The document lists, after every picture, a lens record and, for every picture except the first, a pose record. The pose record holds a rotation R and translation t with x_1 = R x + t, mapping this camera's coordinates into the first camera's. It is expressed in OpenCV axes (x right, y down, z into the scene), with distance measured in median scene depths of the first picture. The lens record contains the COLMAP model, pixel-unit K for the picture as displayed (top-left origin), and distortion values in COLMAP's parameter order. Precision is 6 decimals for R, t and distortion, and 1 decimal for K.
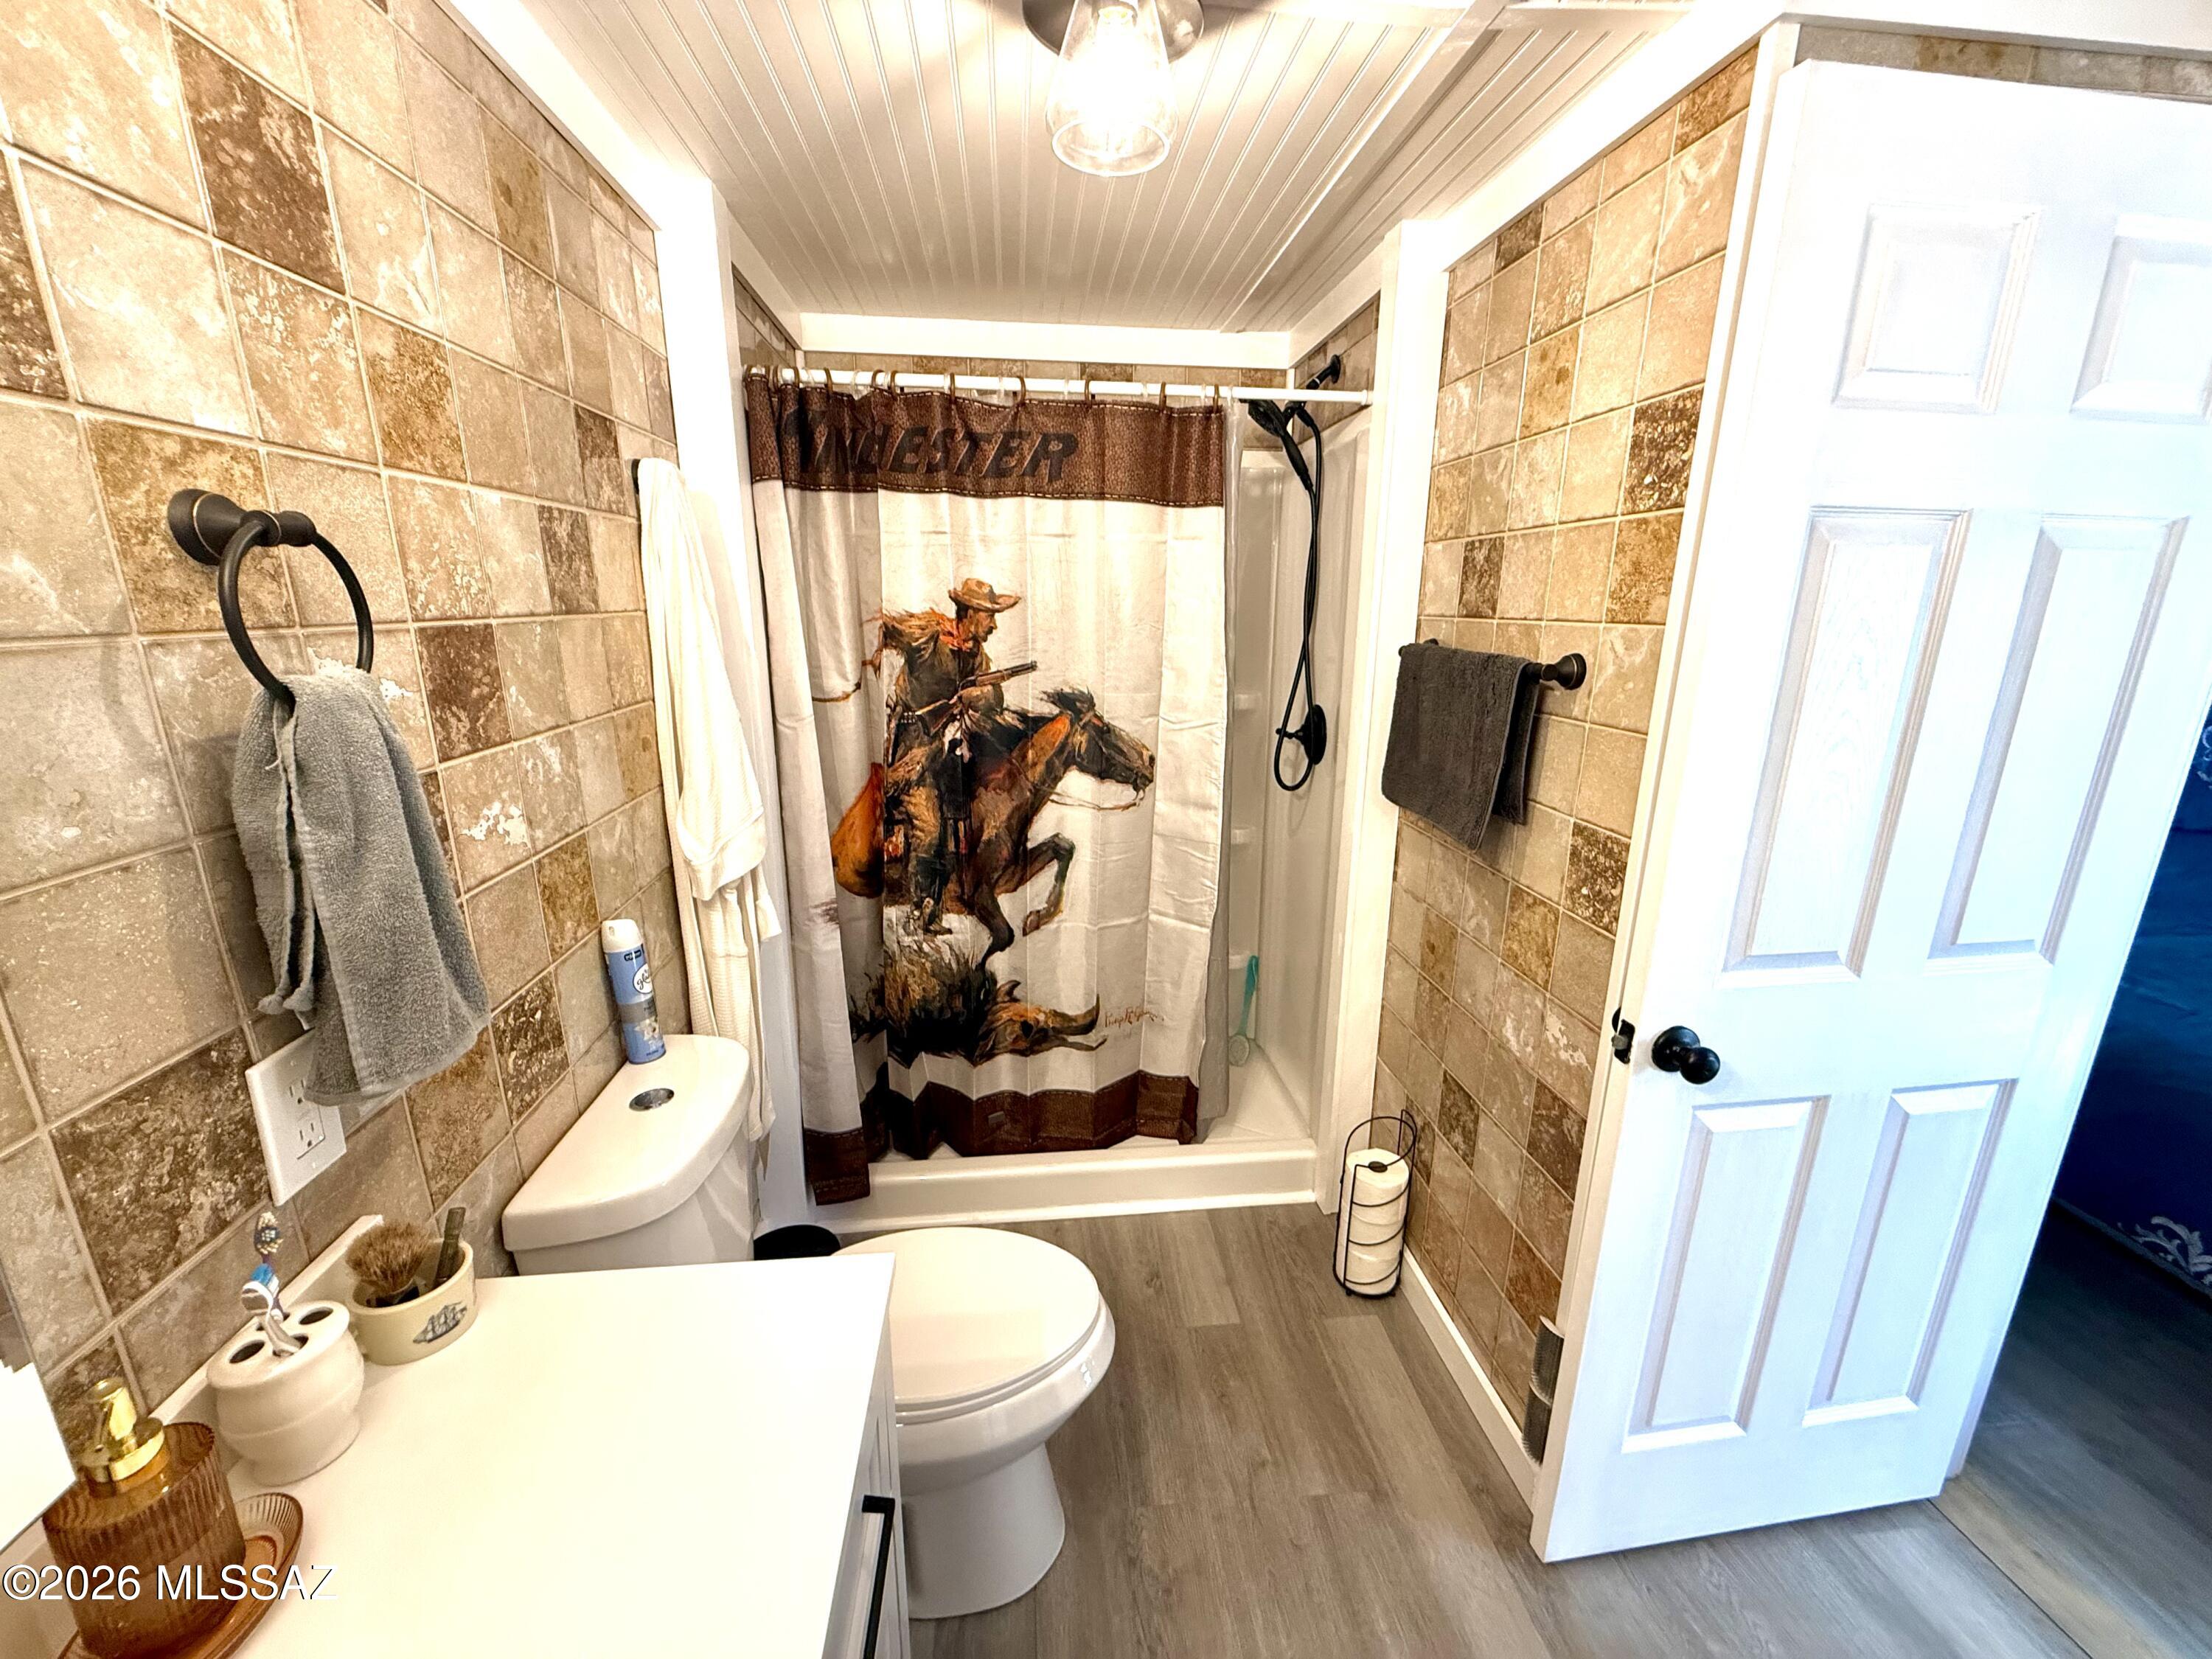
lens RADIAL K [[883.7, 0, 1106.0], [0, 883.7, 829.5], [0, 0, 1]] dist [0.000447, -0.000116]
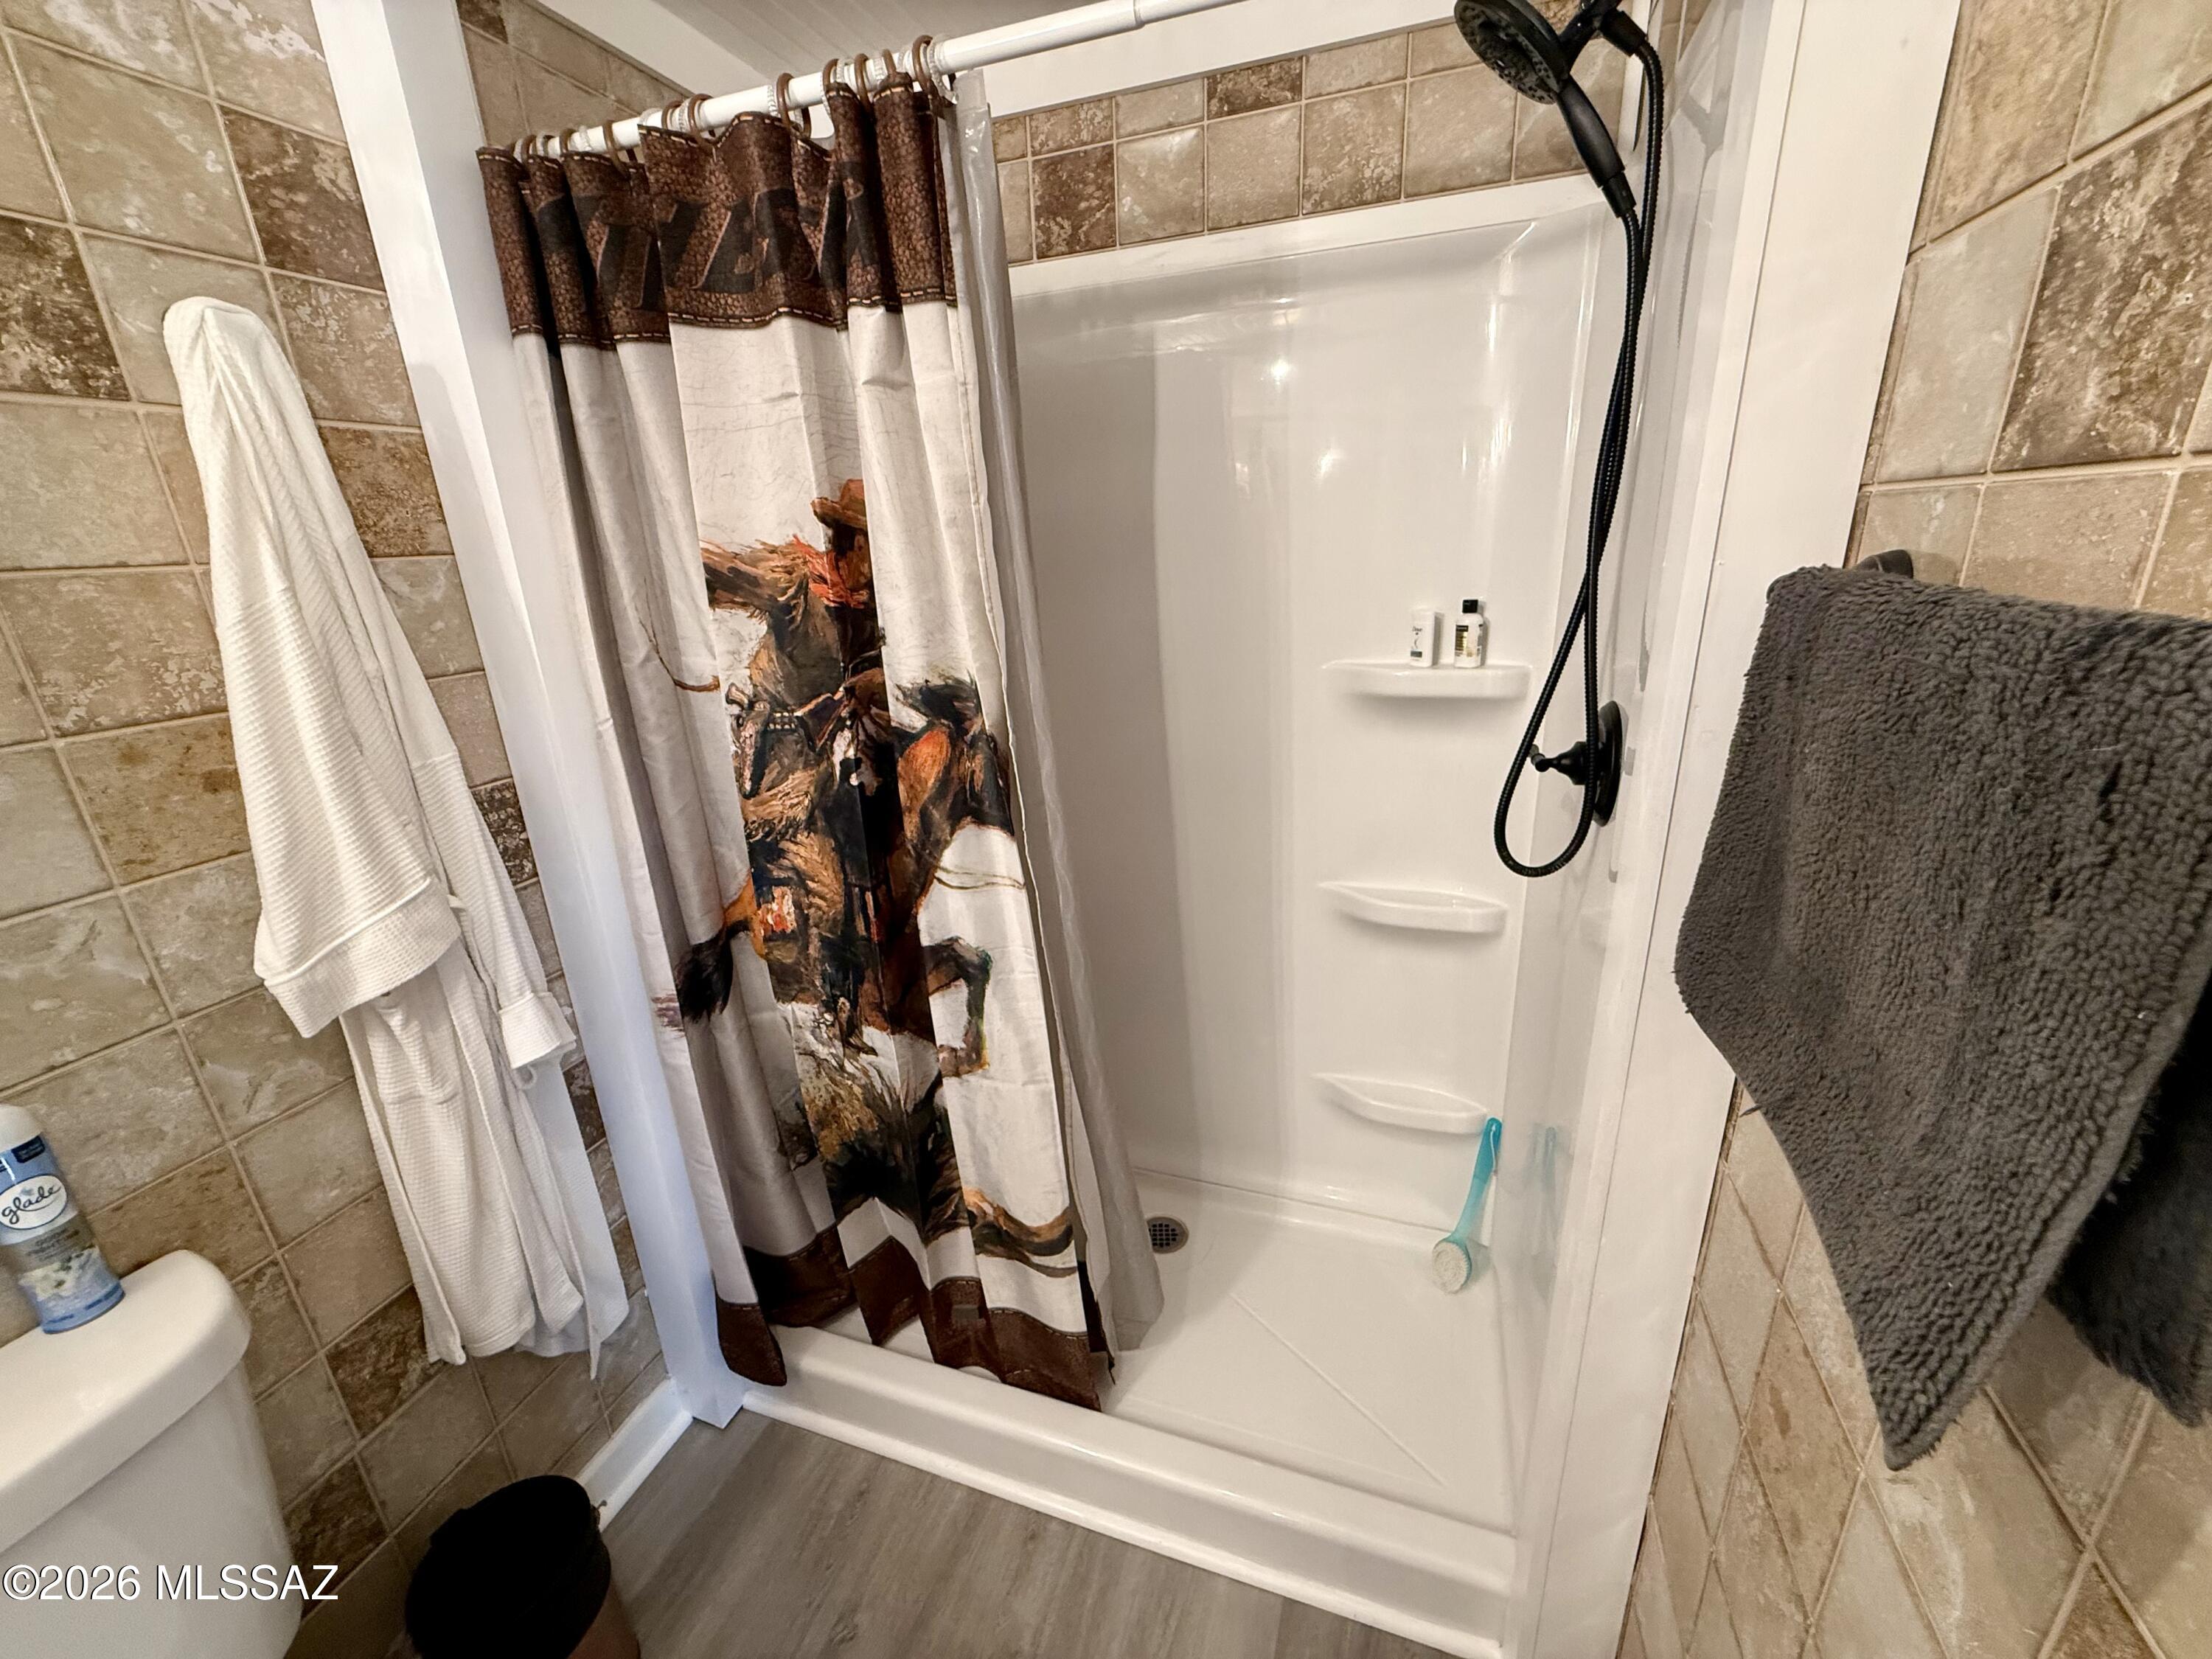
lens RADIAL K [[868.5, 0, 1094.7], [0, 868.5, 848.1], [0, 0, 1]] dist [0.000833, -0.003834]
pose [[0.898263, 0.102903, -0.427241, 0.235832], [-0.066033, 0.992766, 0.100281, -0.112142], [0.434469, -0.061867, 0.898559, 0.538703]]
